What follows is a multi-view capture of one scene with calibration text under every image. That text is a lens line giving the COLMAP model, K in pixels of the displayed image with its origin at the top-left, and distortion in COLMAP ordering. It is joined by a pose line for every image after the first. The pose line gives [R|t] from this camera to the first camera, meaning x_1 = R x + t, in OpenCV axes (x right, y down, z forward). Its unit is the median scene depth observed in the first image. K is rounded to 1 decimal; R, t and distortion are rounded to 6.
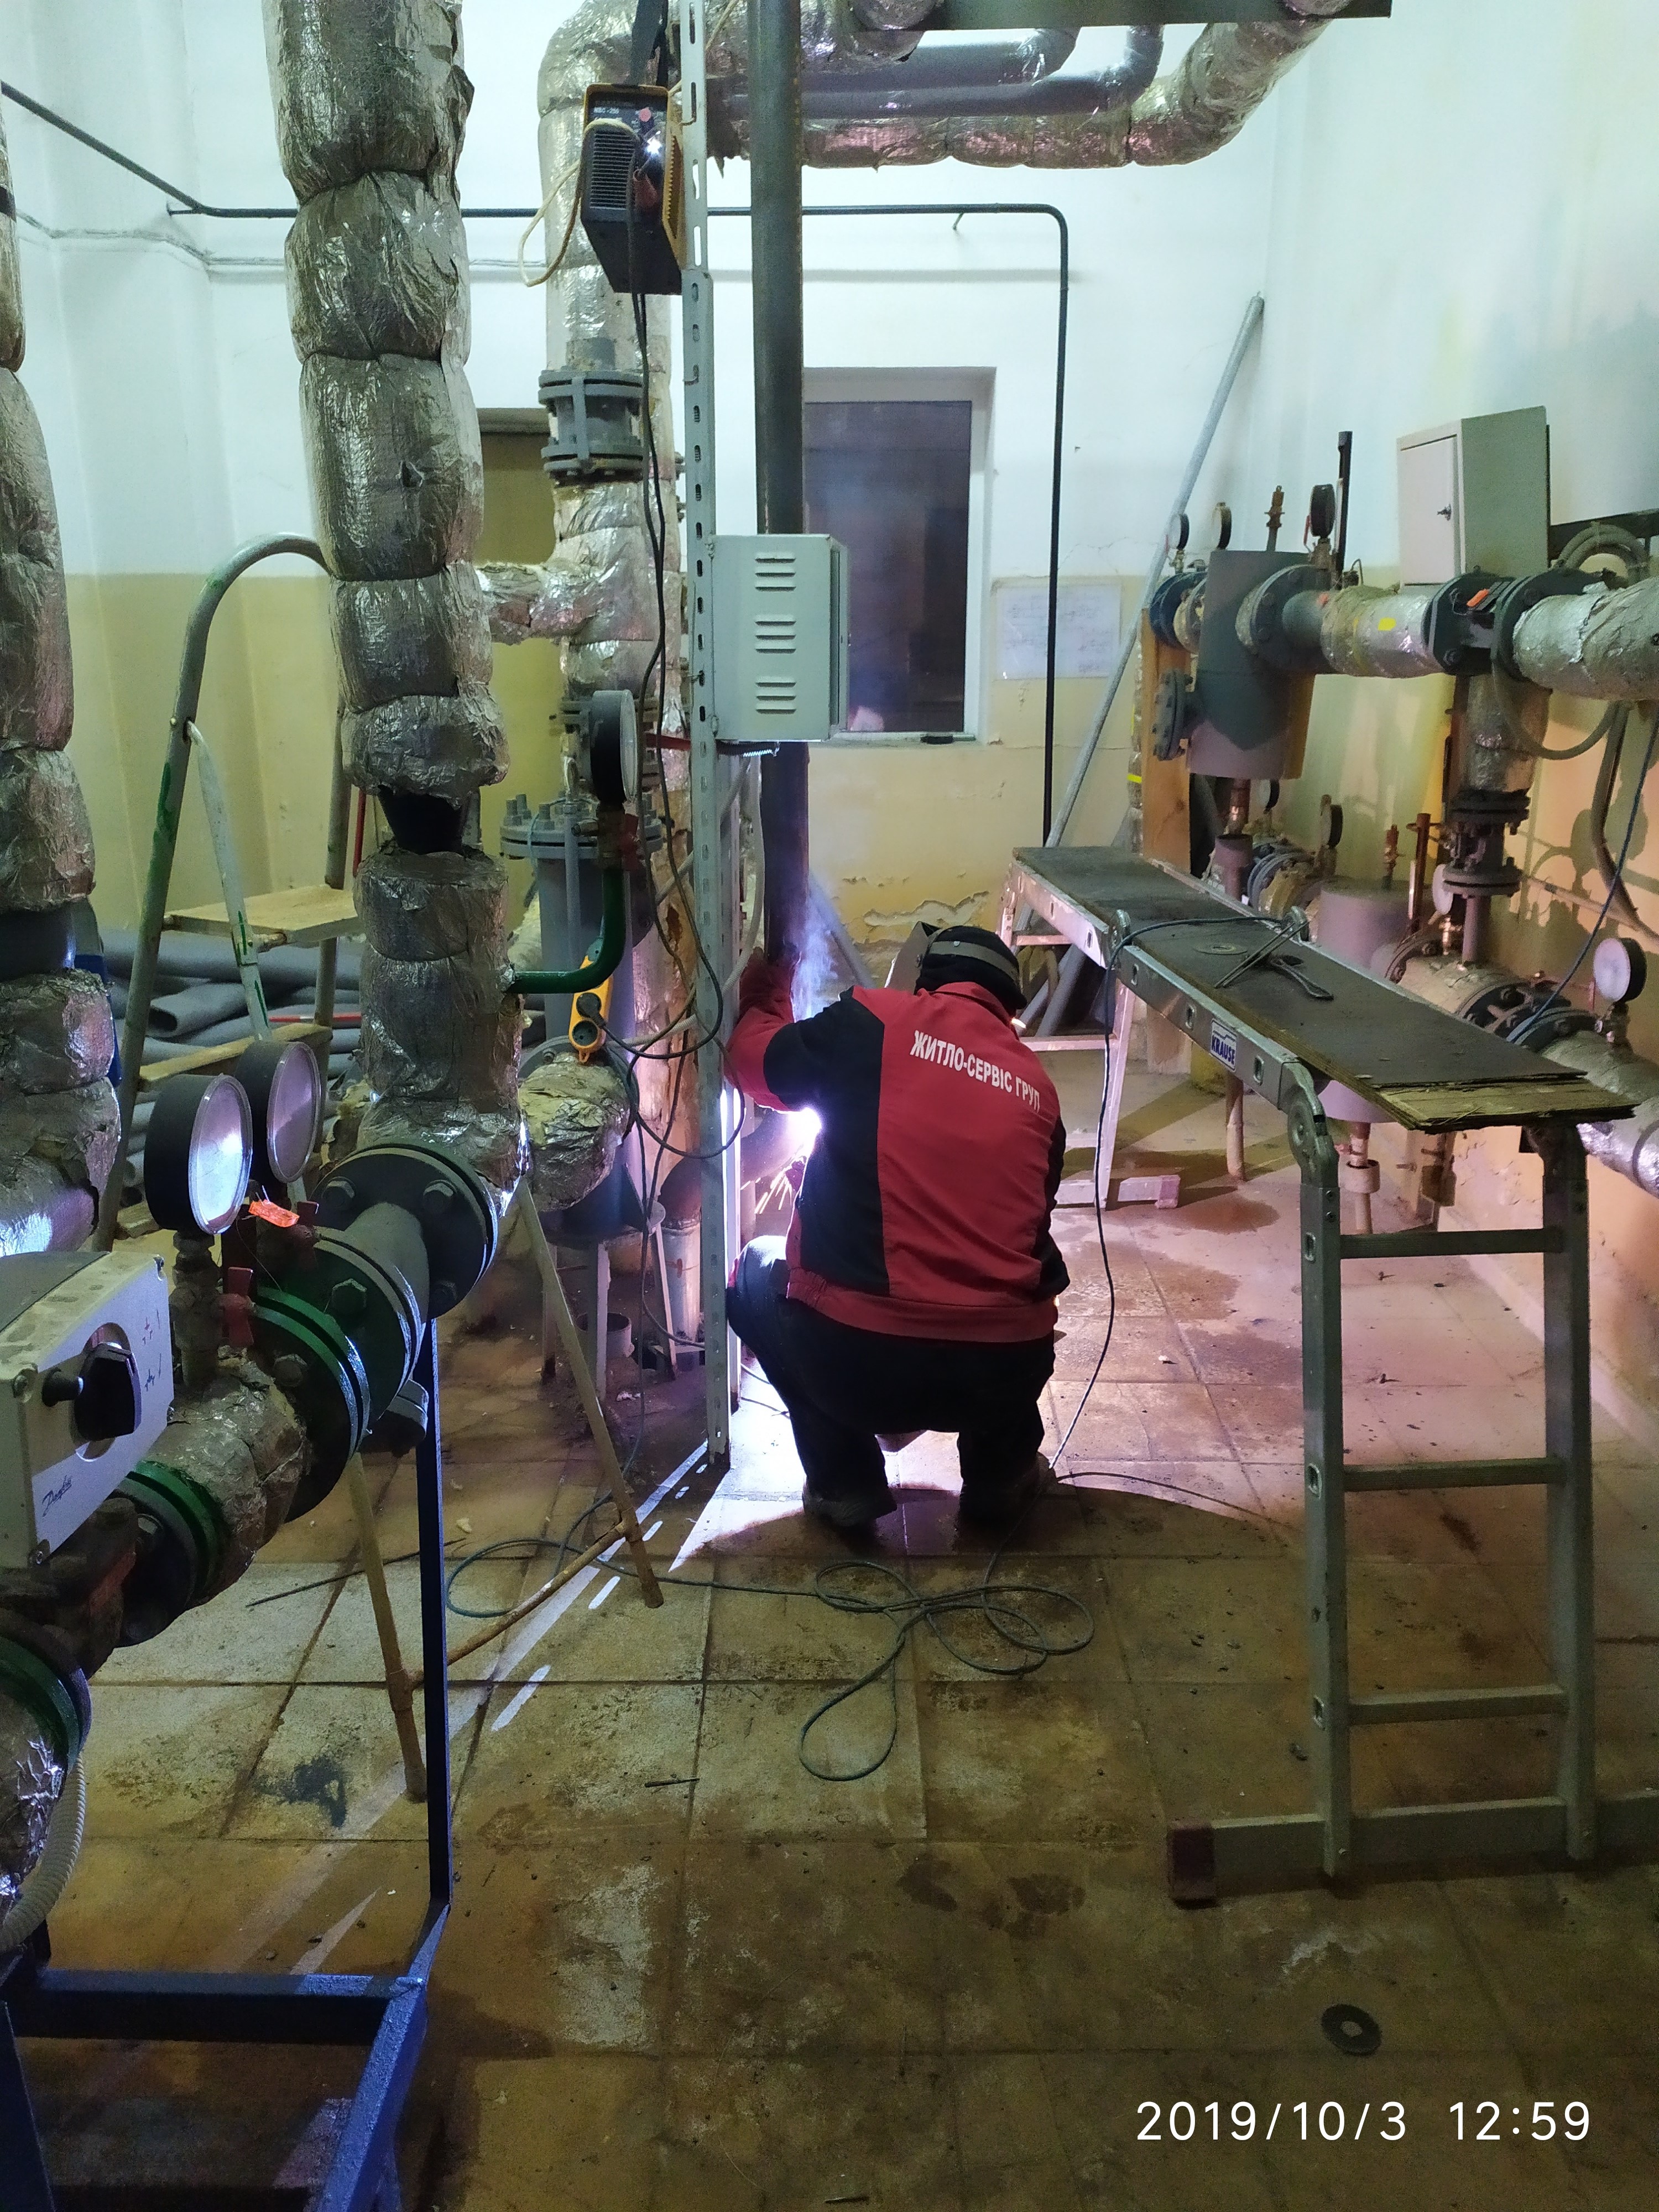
lens RADIAL K [[1659.3, 0, 822.0], [0, 1659.3, 1110.4], [0, 0, 1]] dist [0.074534, -0.071007]
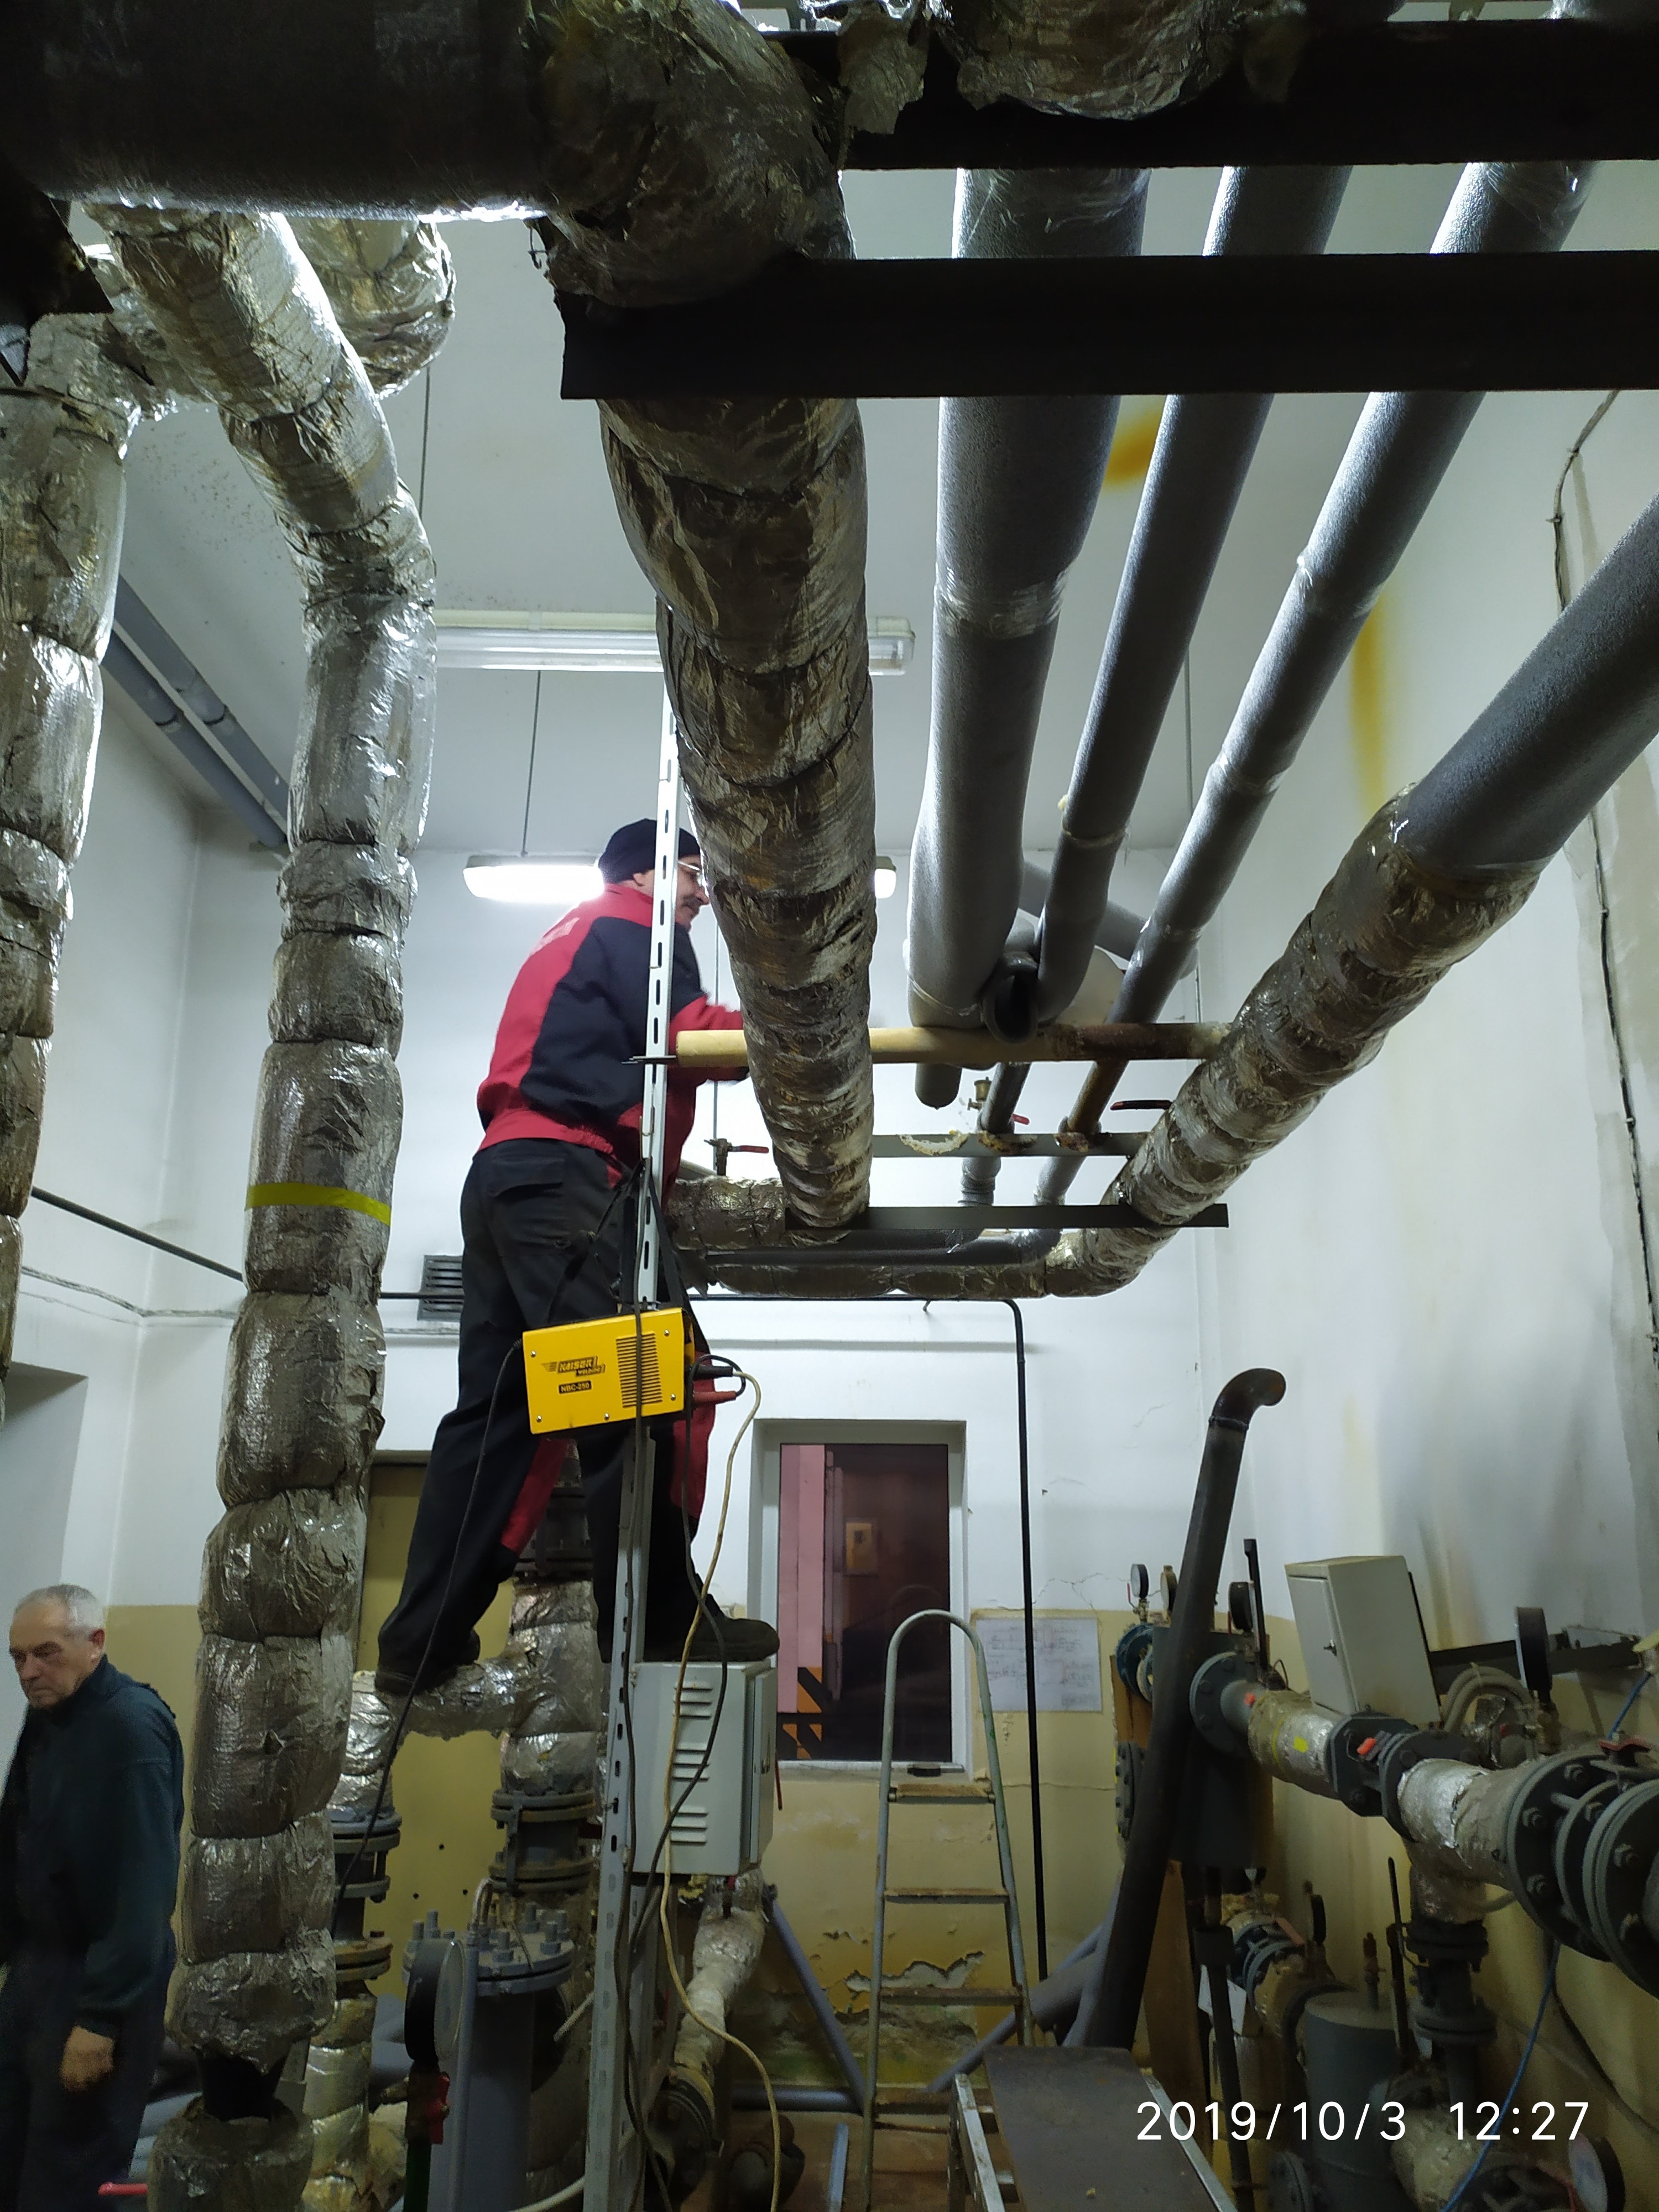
lens RADIAL K [[1659.3, 0, 829.0], [0, 1659.3, 1096.1], [0, 0, 1]] dist [0.074534, -0.071007]
pose [[0.999707, 0.006056, -0.023448, 0.079120], [-0.017569, 0.847734, -0.530131, -0.085614], [0.016668, 0.530387, 0.847592, -0.087791]]
